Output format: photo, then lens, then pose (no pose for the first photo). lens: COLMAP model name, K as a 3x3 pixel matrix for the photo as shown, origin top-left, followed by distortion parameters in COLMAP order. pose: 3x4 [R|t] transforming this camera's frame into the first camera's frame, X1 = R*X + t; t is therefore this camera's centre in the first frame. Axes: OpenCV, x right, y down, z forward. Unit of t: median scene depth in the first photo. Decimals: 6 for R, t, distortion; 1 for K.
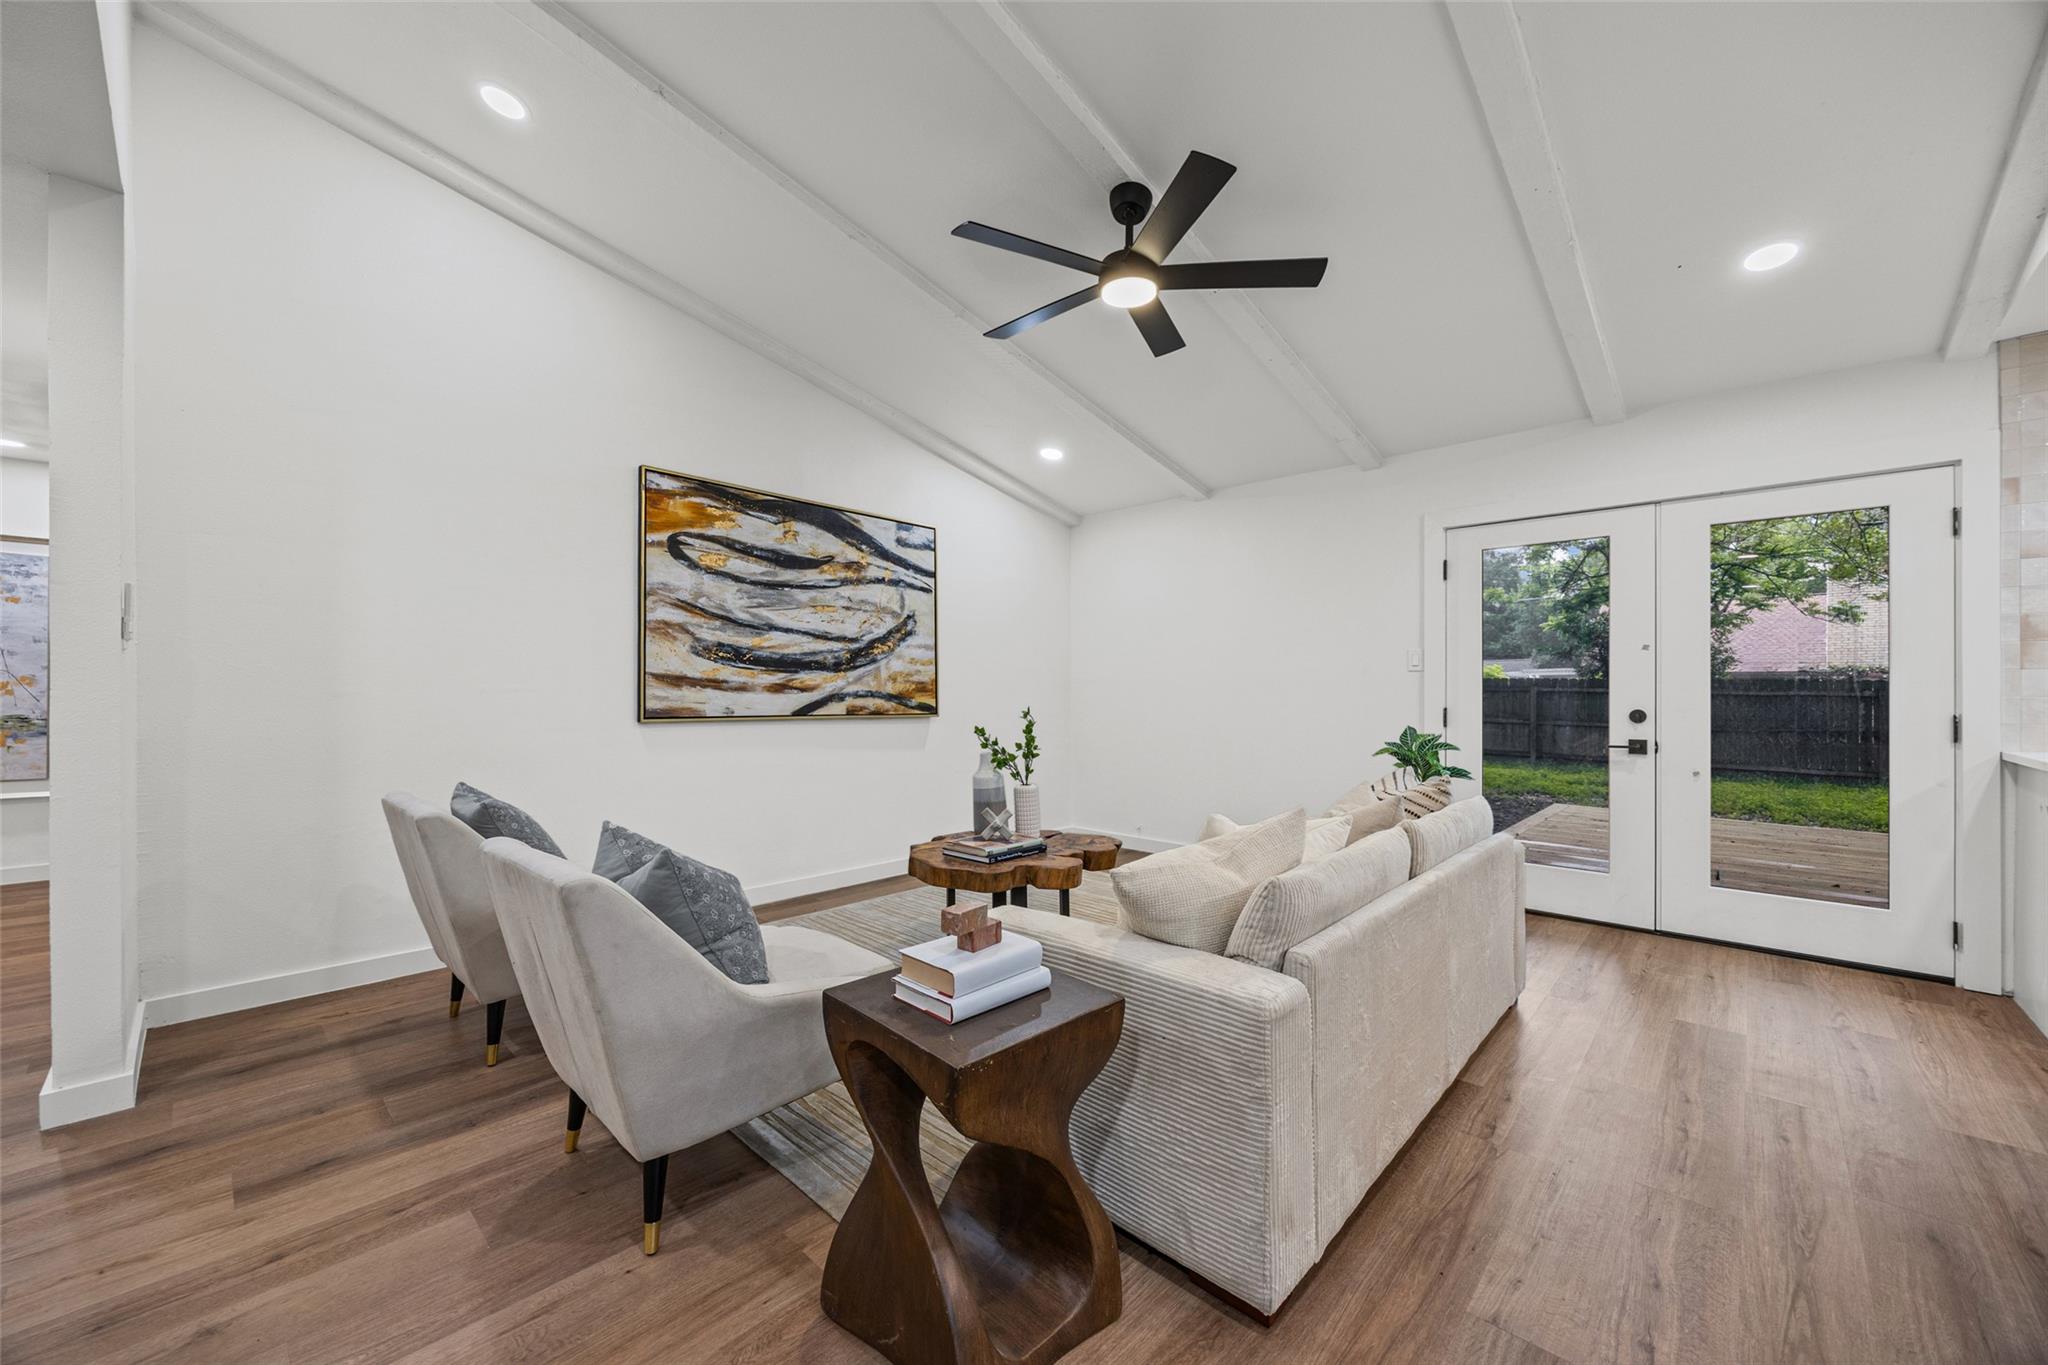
lens RADIAL K [[780.6, 0, 1003.8], [0, 780.6, 691.7], [0, 0, 1]] dist [-0.003927, -0.000305]
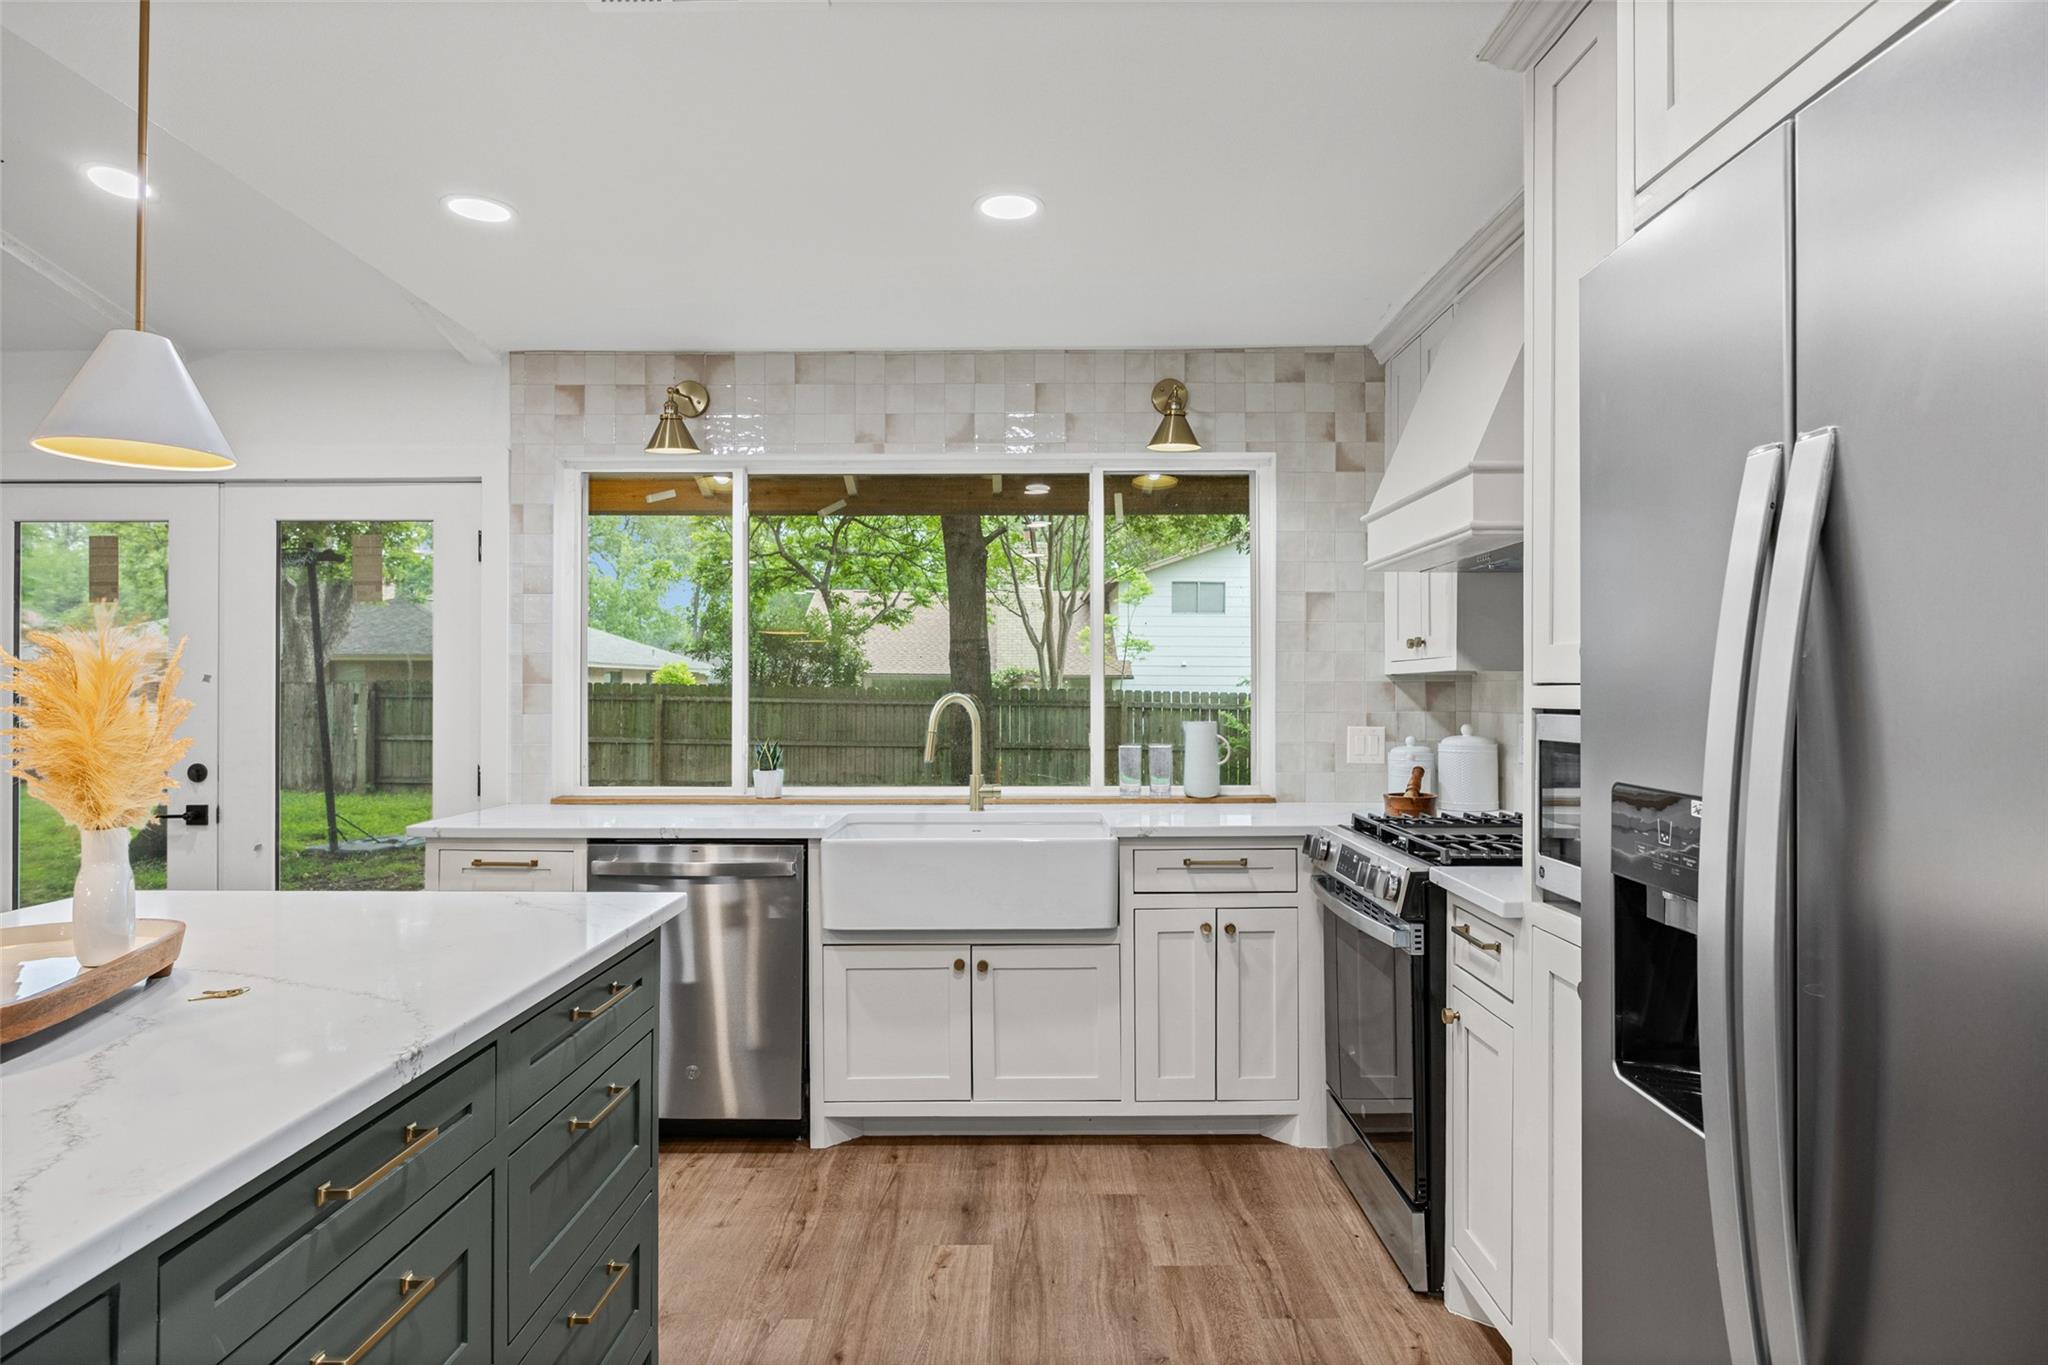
lens RADIAL K [[1174.8, 0, 1025.5], [0, 1174.8, 684.5], [0, 0, 1]] dist [0.003672, -0.000024]
pose [[0.718763, 0.001294, 0.695254, 0.736536], [0.003012, 0.999983, -0.004975, -0.052505], [-0.695249, 0.005670, 0.718747, -0.398019]]
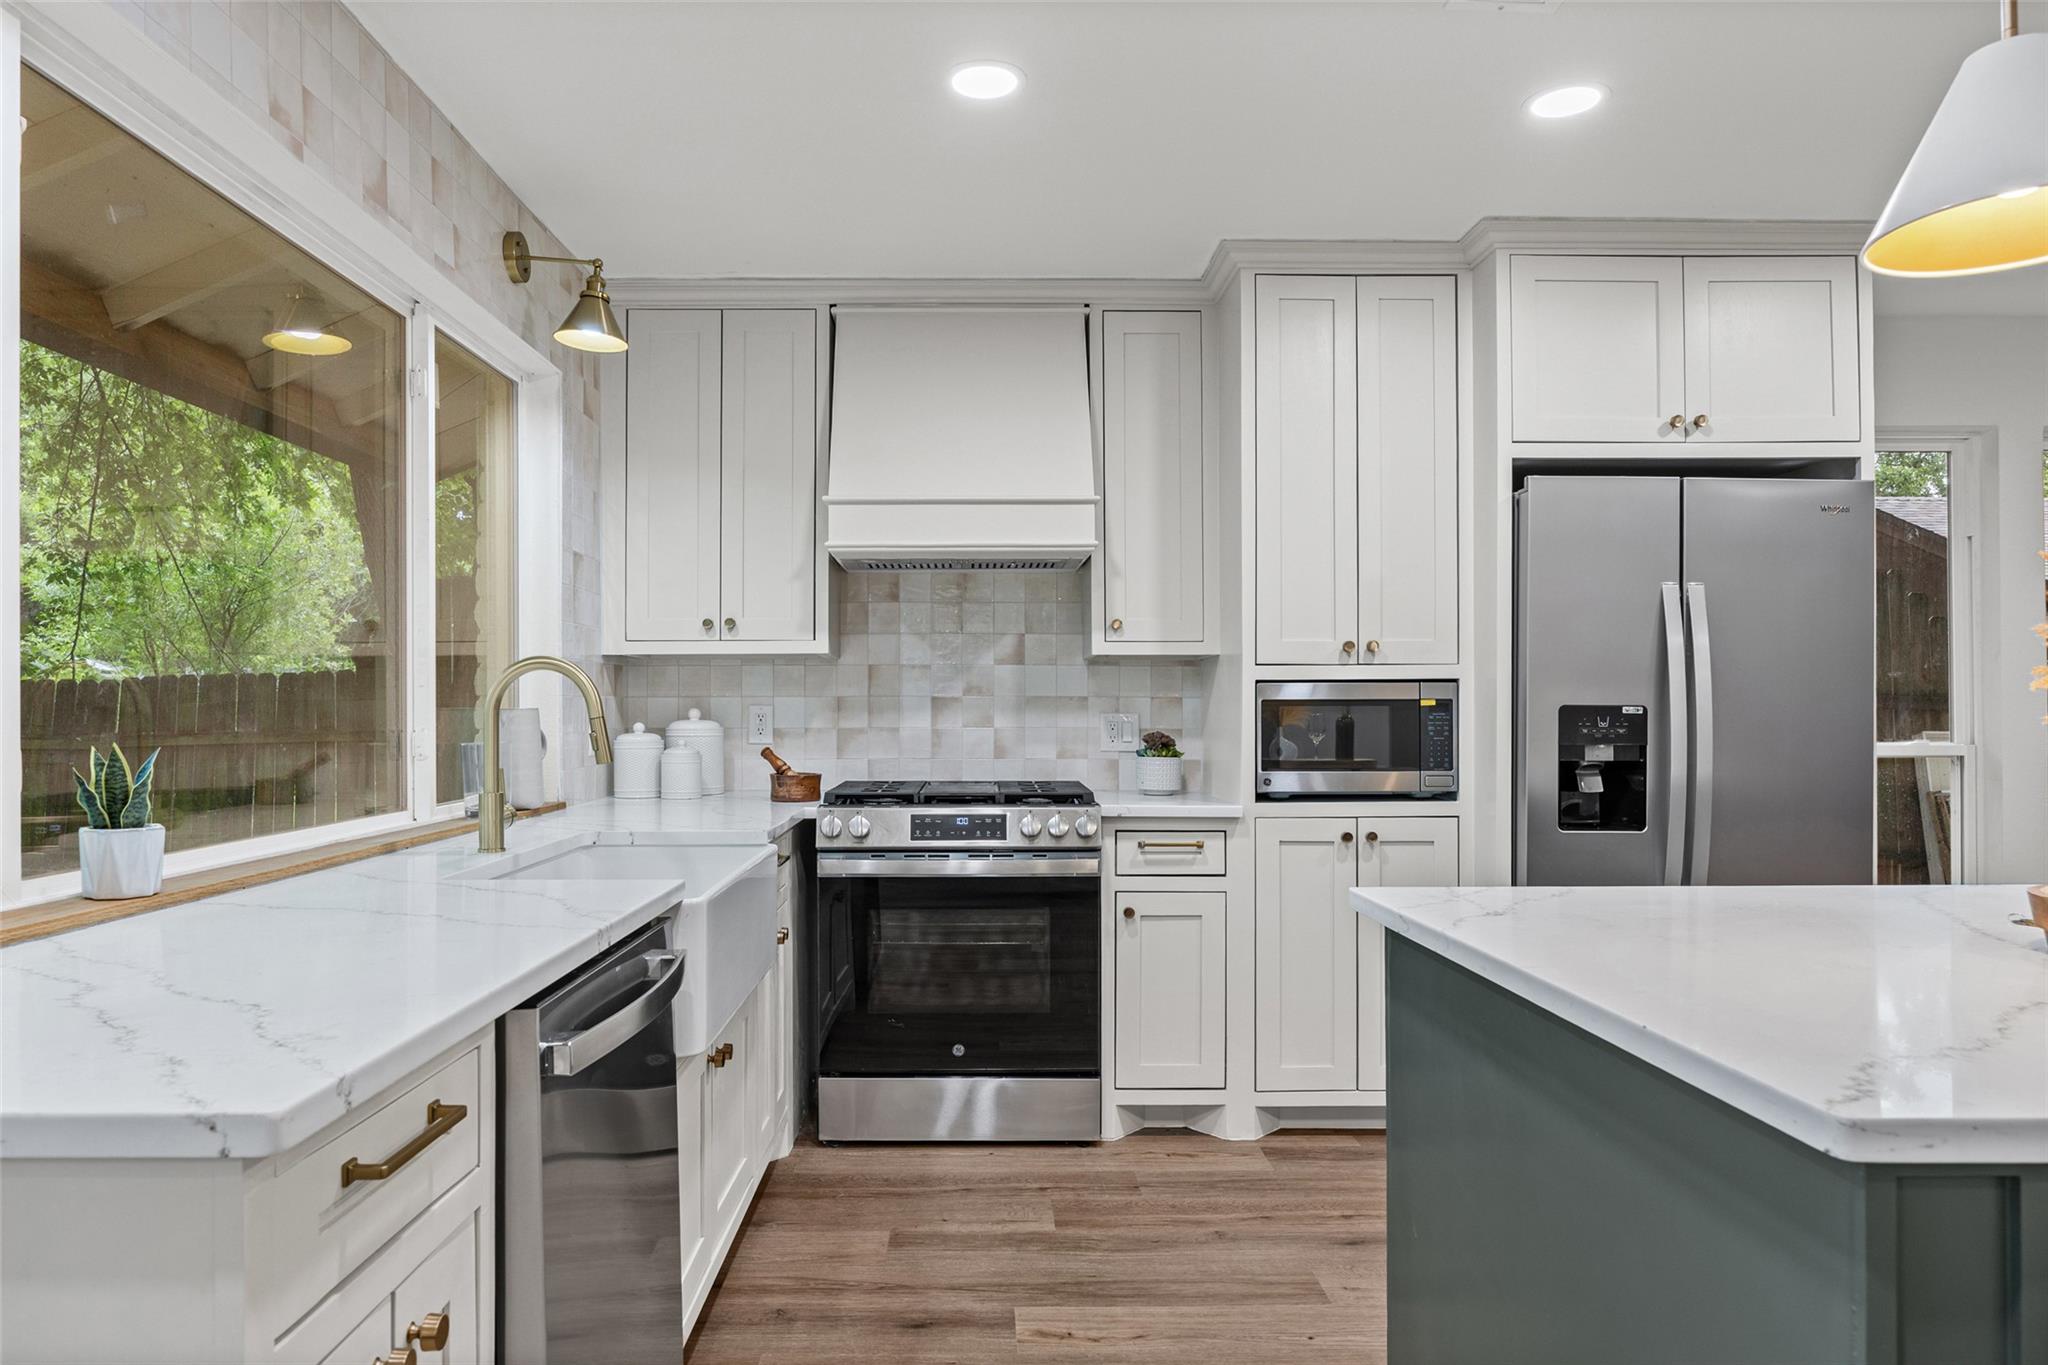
lens RADIAL K [[1255.1, 0, 1009.8], [0, 1255.1, 692.1], [0, 0, 1]] dist [-0.007361, 0.000113]
pose [[-0.704395, 0.008168, 0.709761, 0.766748], [0.001477, 0.999948, -0.010041, -0.018469], [-0.709806, -0.006024, -0.704371, 0.873515]]
